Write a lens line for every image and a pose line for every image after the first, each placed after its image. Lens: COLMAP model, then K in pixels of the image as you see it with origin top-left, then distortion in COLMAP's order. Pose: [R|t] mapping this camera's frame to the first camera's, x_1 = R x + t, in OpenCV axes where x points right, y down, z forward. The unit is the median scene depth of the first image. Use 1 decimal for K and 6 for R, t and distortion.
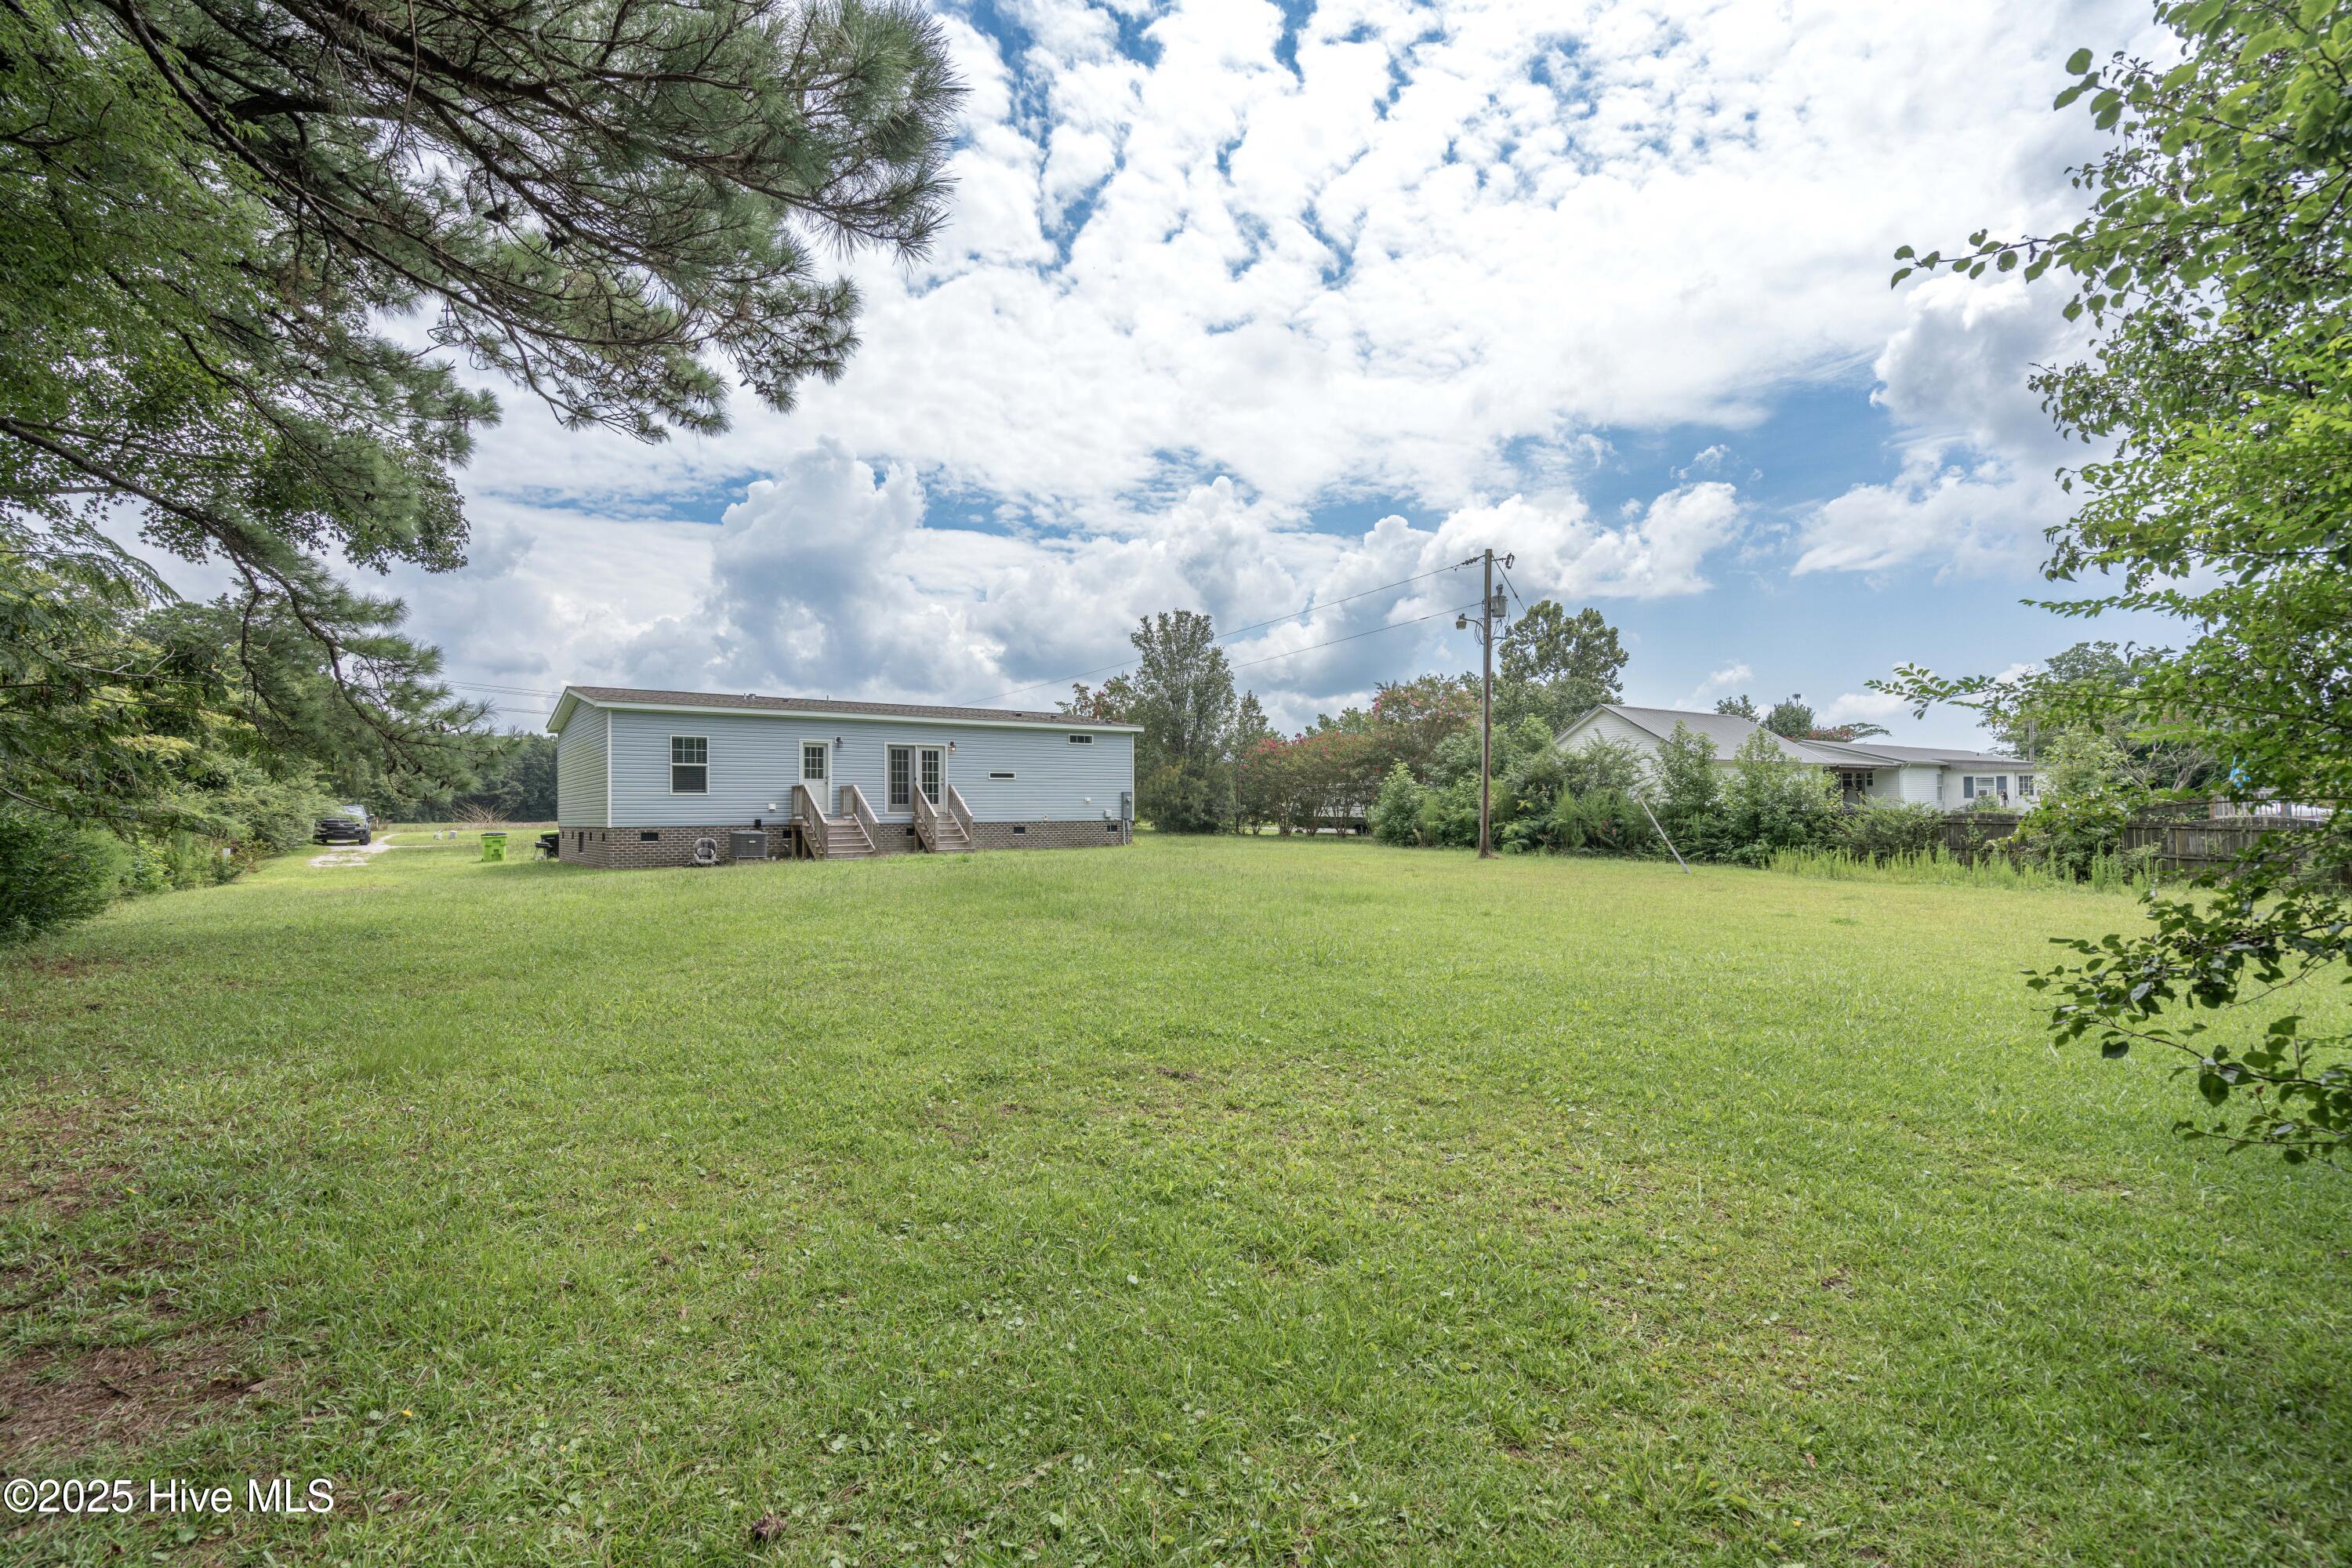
lens RADIAL K [[1077.0, 0, 1176.0], [0, 1077.0, 784.0], [0, 0, 1]] dist [-0.016544, 0.000056]
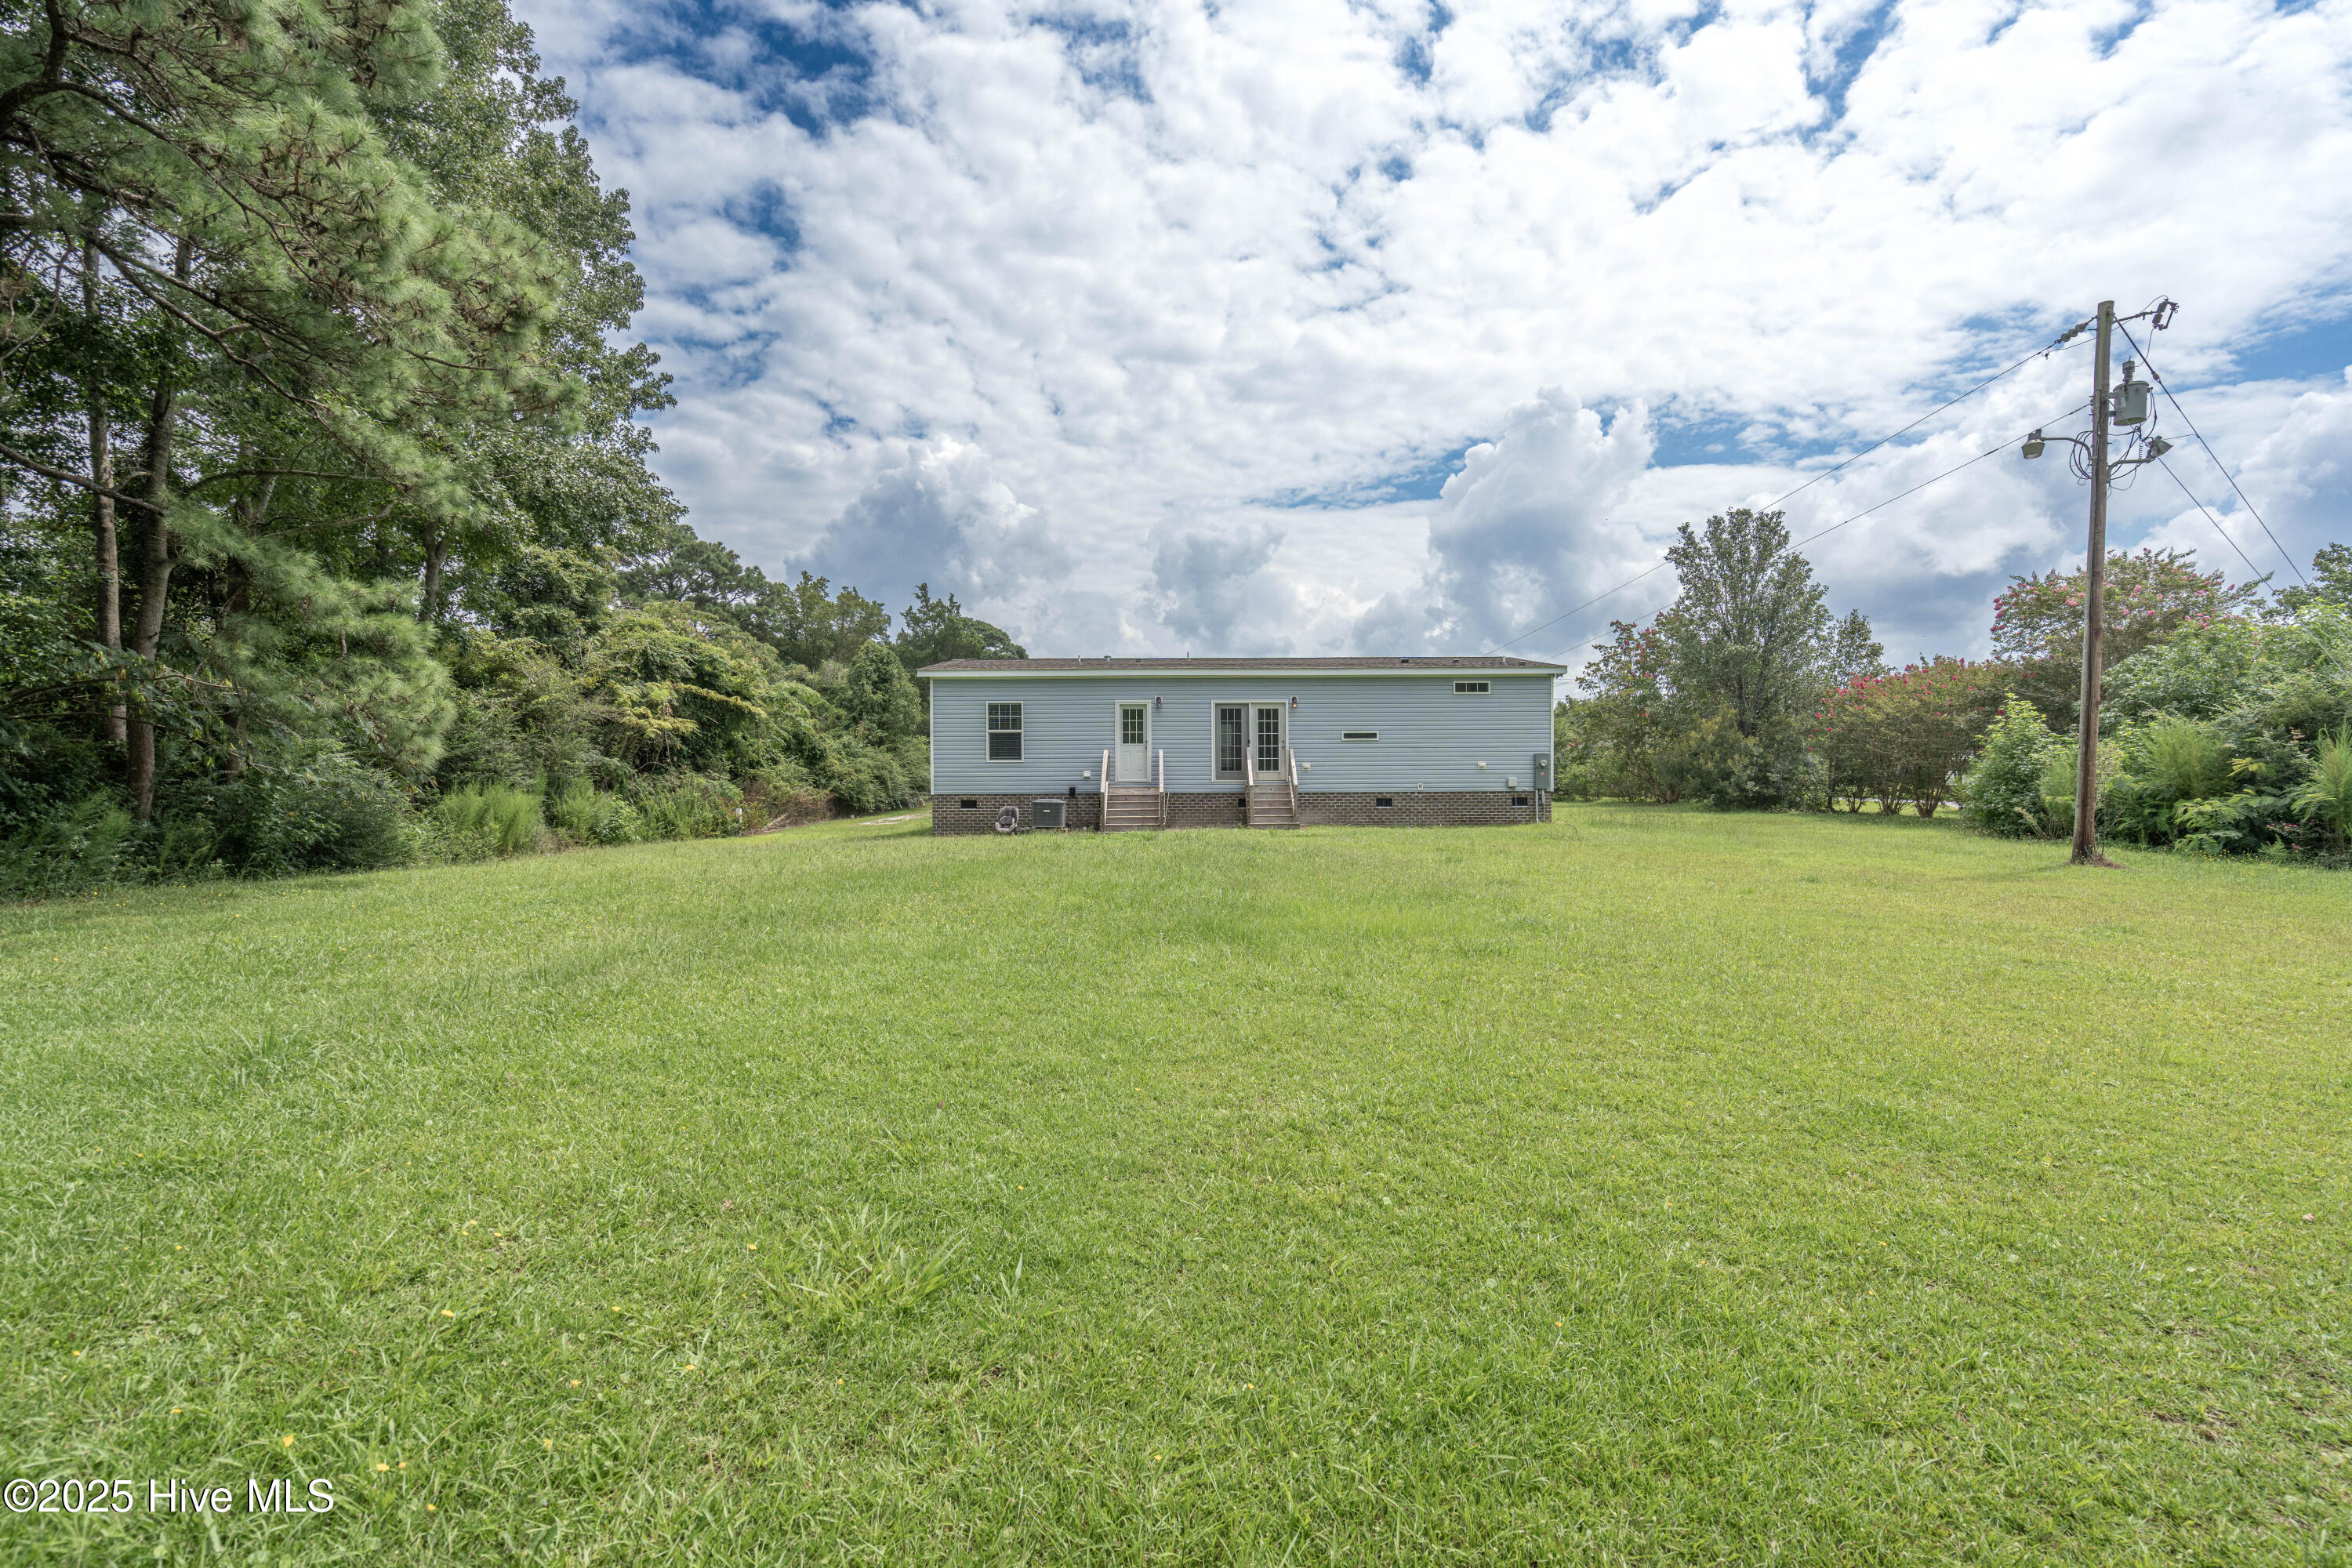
lens RADIAL K [[1103.2, 0, 1176.0], [0, 1103.2, 784.0], [0, 0, 1]] dist [0.003503, 0.000101]
pose [[0.802151, 0.003342, -0.597112, 0.224667], [0.014102, 0.999599, 0.024538, 0.006163], [0.596955, -0.028103, 0.801782, 0.230267]]
